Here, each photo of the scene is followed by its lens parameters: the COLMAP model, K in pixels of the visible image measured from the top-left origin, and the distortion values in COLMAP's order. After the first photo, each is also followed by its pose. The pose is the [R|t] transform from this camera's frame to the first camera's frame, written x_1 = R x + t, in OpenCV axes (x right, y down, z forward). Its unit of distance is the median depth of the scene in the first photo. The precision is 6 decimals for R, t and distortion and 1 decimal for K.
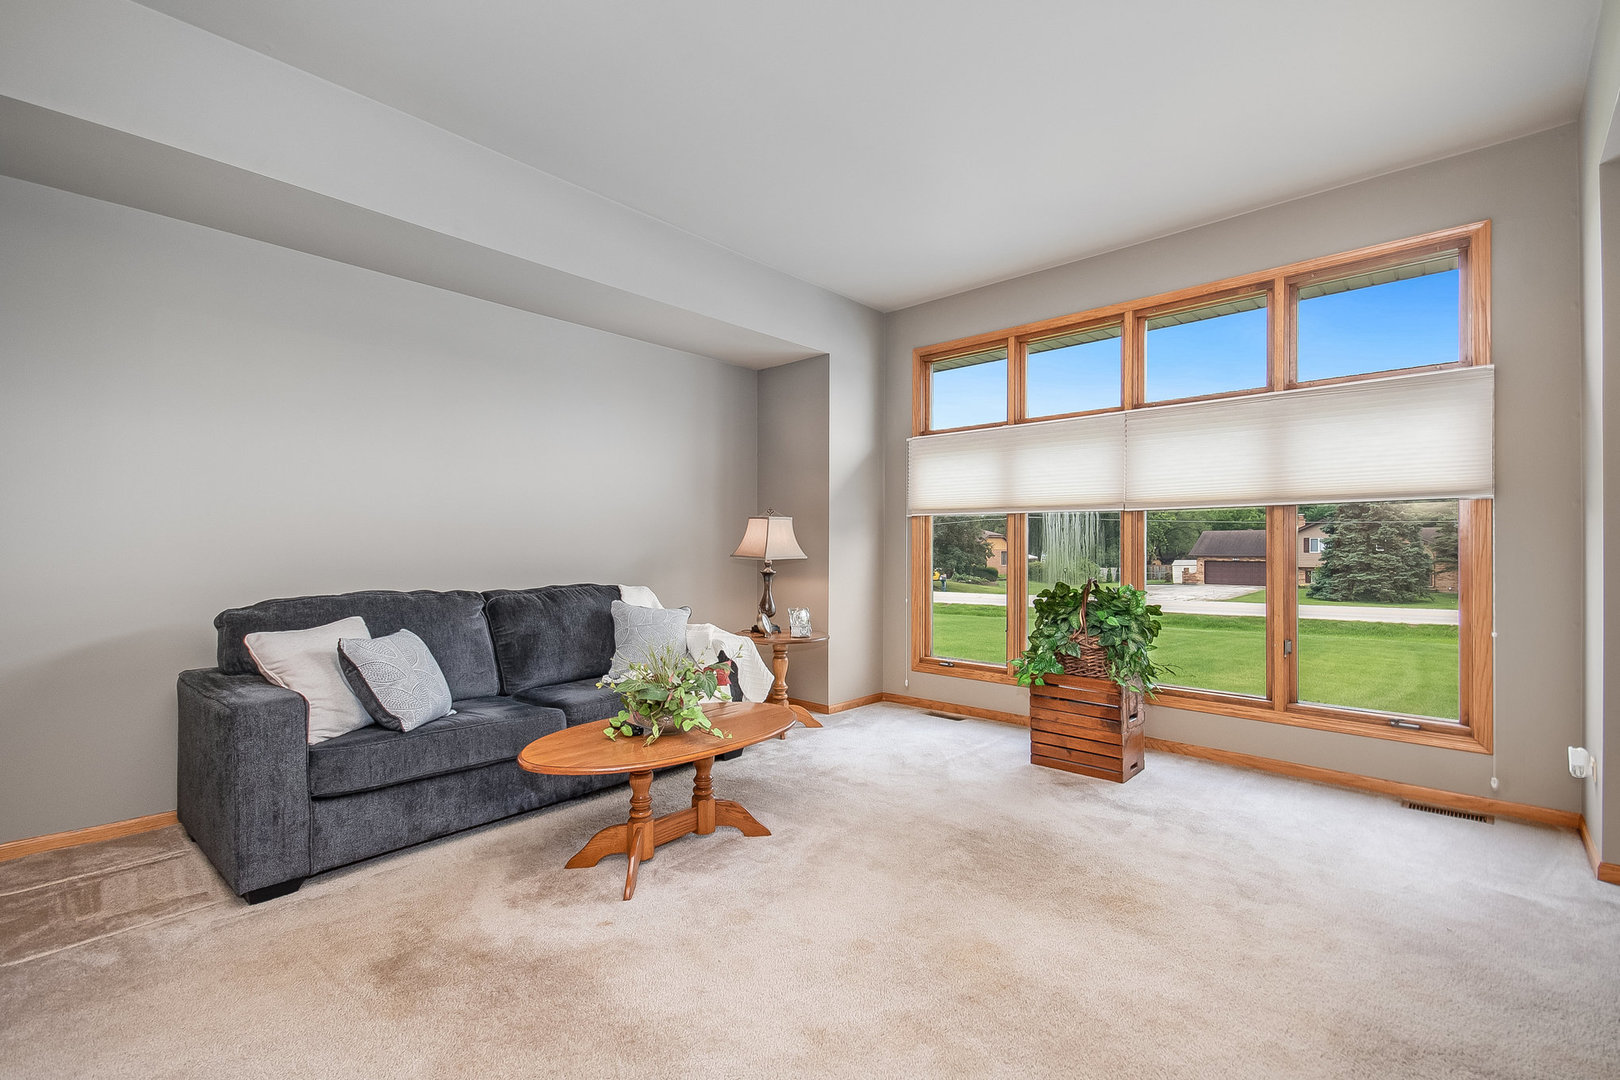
lens RADIAL K [[718.4, 0, 811.0], [0, 718.4, 567.1], [0, 0, 1]] dist [0.016030, -0.000041]
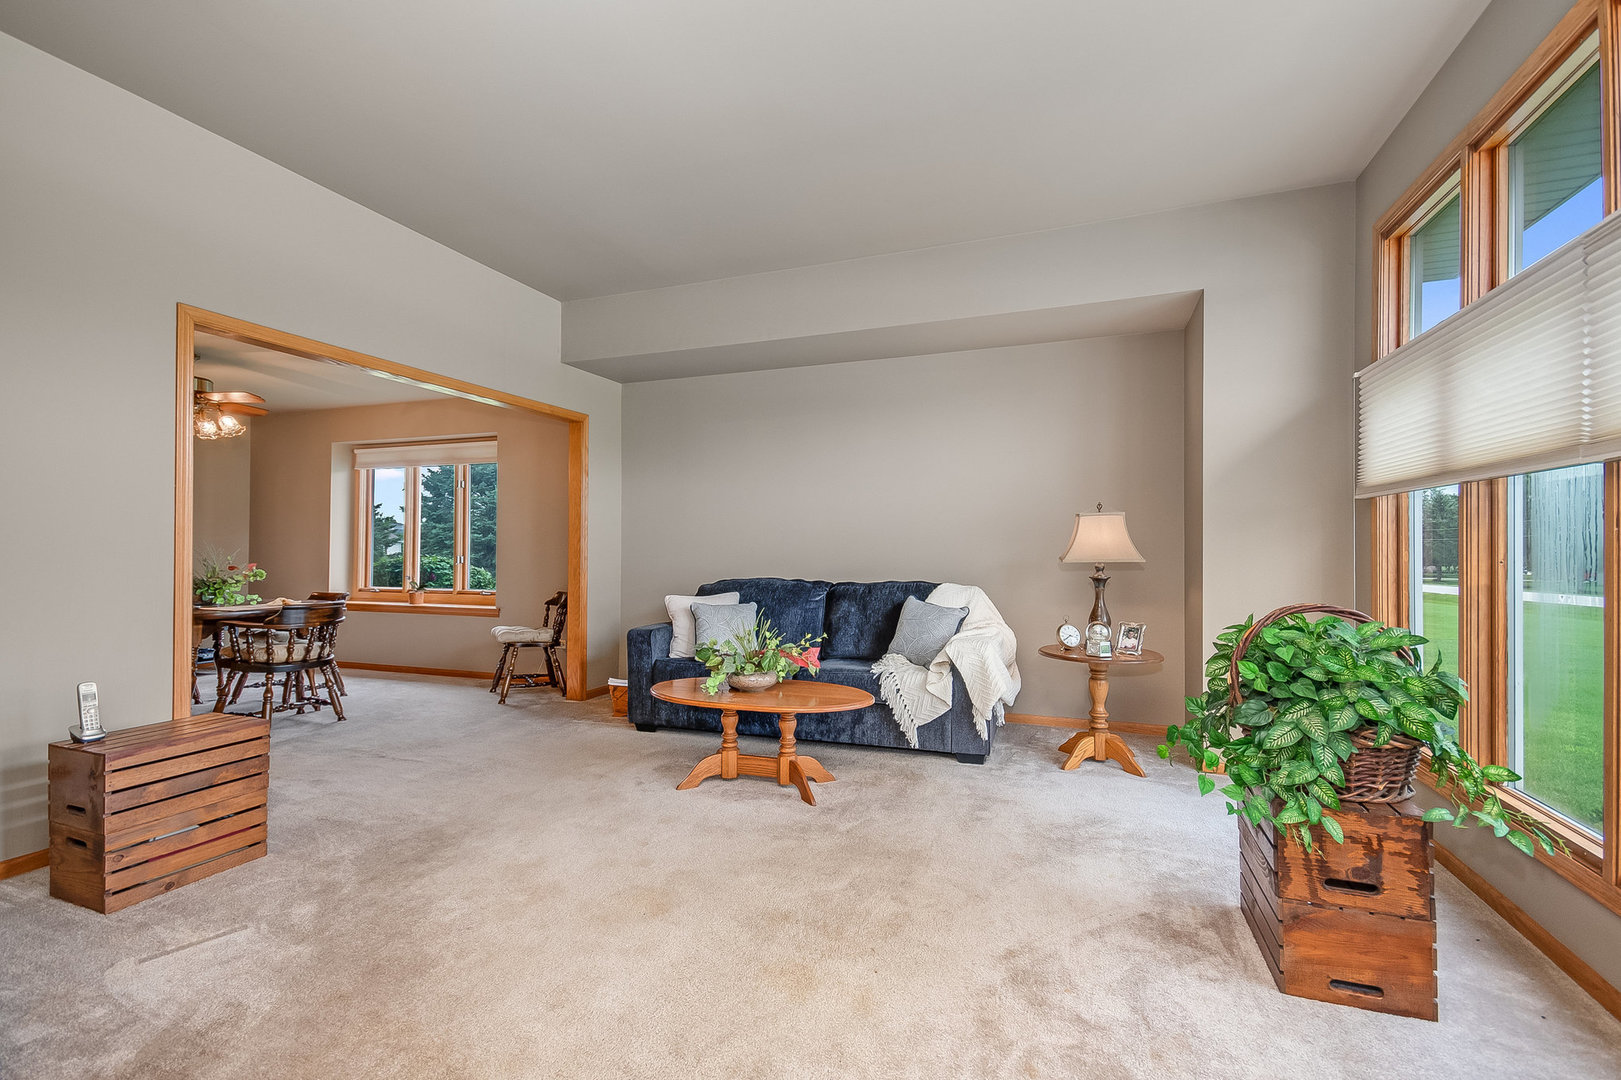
lens RADIAL K [[718.9, 0, 811.5], [0, 718.9, 567.1], [0, 0, 1]] dist [0.016030, -0.000041]
pose [[0.344915, 0.017538, -0.938470, 0.707401], [-0.021851, 0.999705, 0.010652, -0.008389], [0.938379, 0.016832, 0.345197, 0.430420]]
